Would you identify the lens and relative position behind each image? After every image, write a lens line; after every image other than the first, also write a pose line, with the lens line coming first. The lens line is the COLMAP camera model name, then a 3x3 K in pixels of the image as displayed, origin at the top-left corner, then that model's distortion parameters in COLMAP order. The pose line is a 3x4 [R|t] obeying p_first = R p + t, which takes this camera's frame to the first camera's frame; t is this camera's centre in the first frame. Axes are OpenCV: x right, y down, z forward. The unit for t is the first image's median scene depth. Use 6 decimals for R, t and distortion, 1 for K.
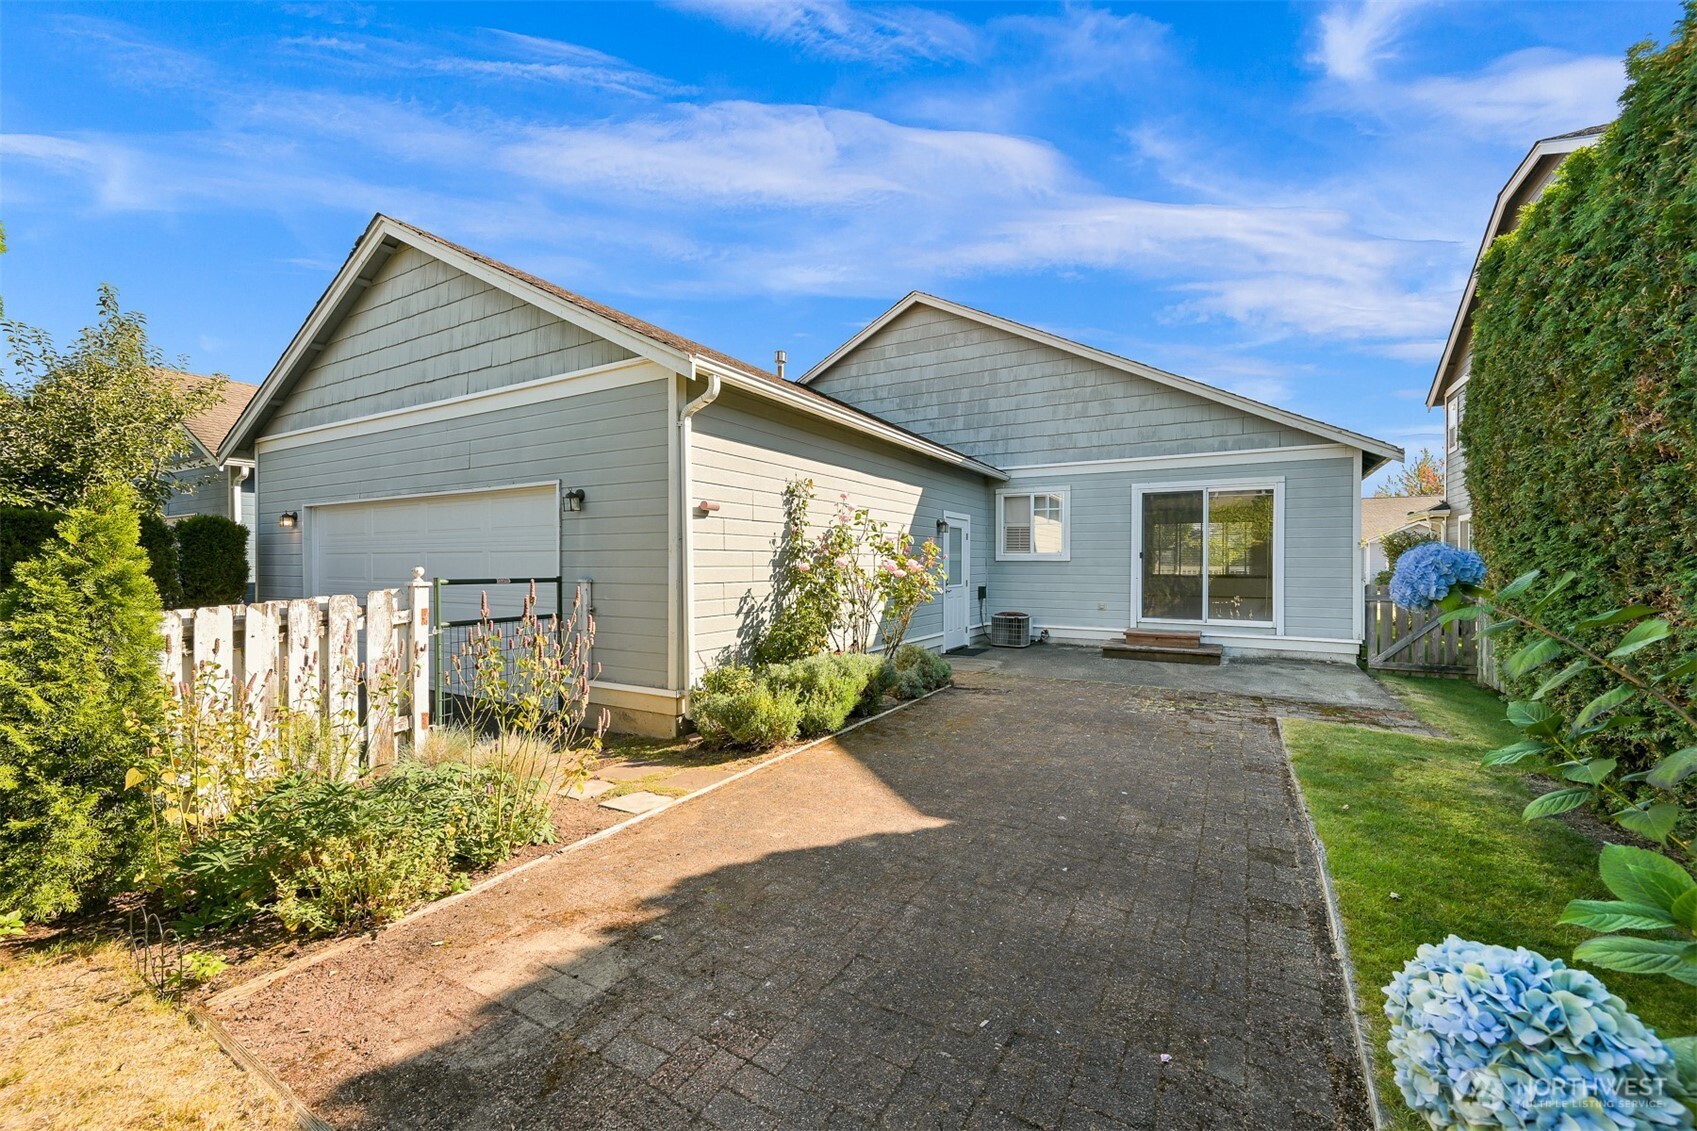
lens RADIAL K [[664.2, 0, 847.0], [0, 664.2, 570.4], [0, 0, 1]] dist [-0.000225, -0.000862]
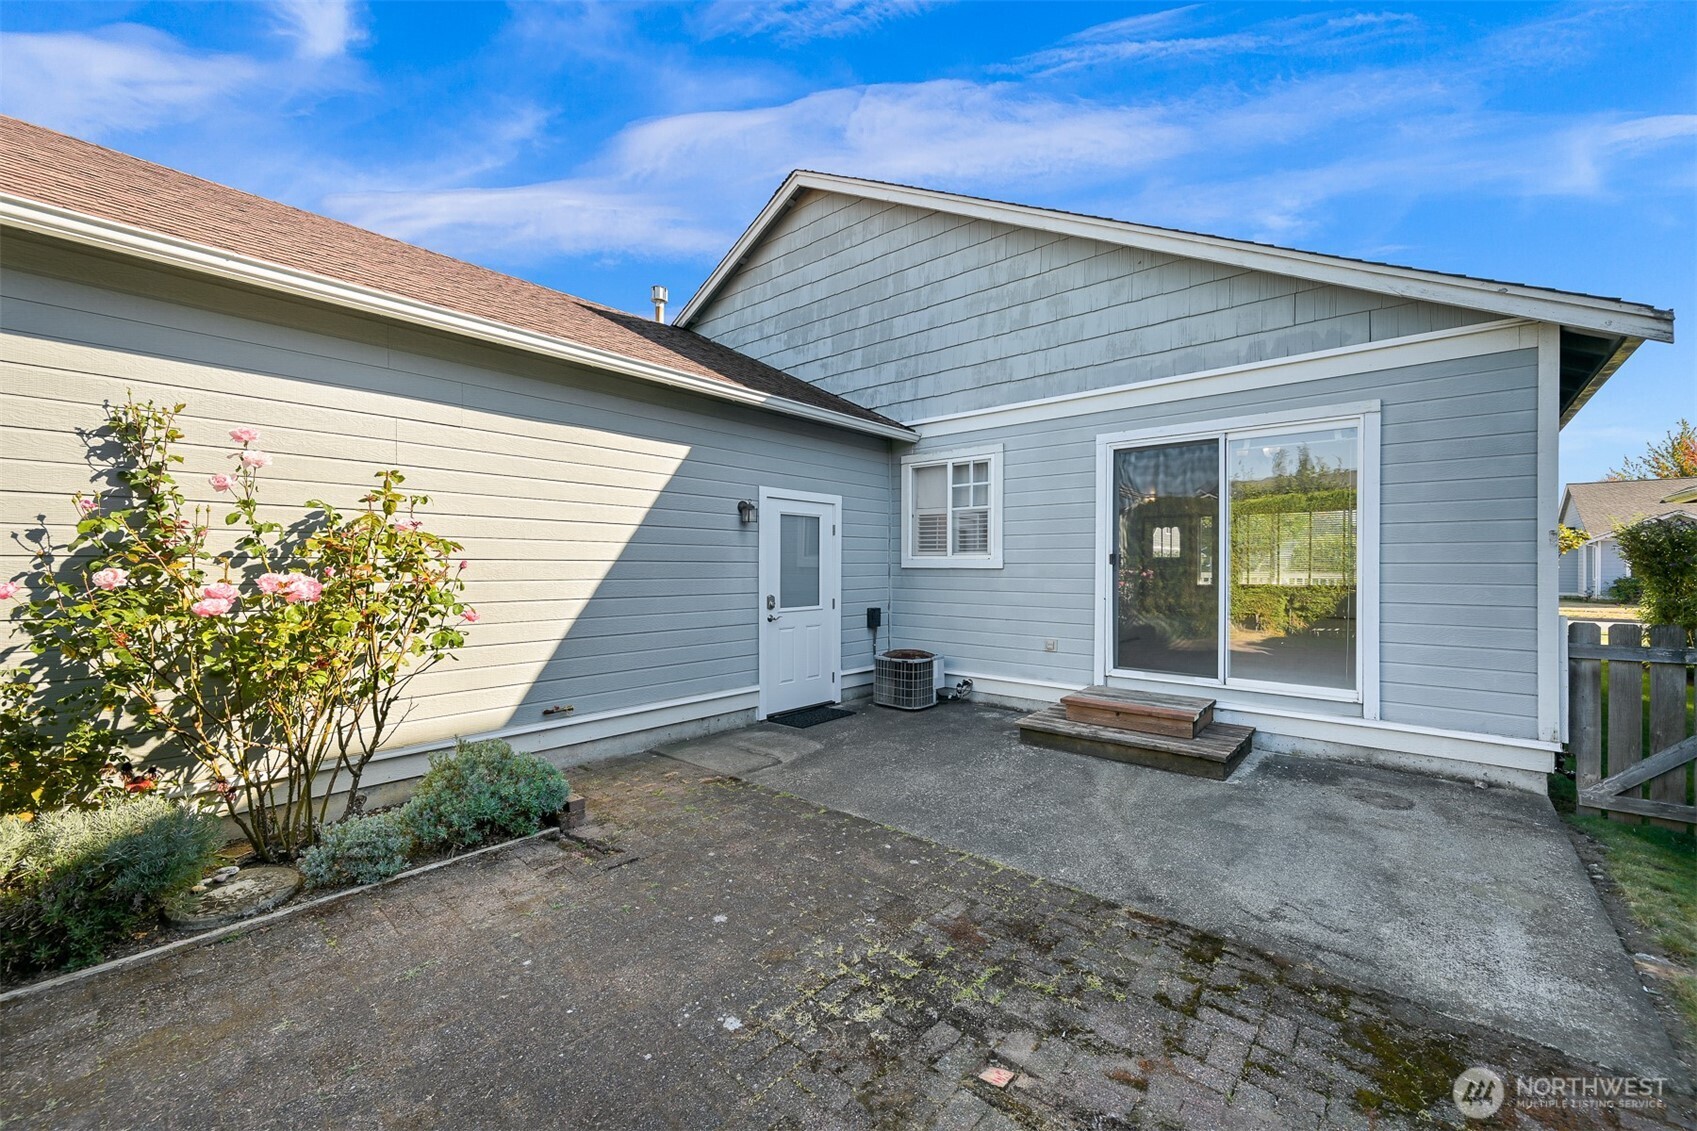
lens RADIAL K [[664.2, 0, 847.0], [0, 664.2, 570.4], [0, 0, 1]] dist [-0.000225, -0.000862]
pose [[0.983049, 0.001361, -0.183337, 0.109857], [-0.001887, 0.999995, -0.002694, -0.003707], [0.183333, 0.002994, 0.983046, 0.134810]]
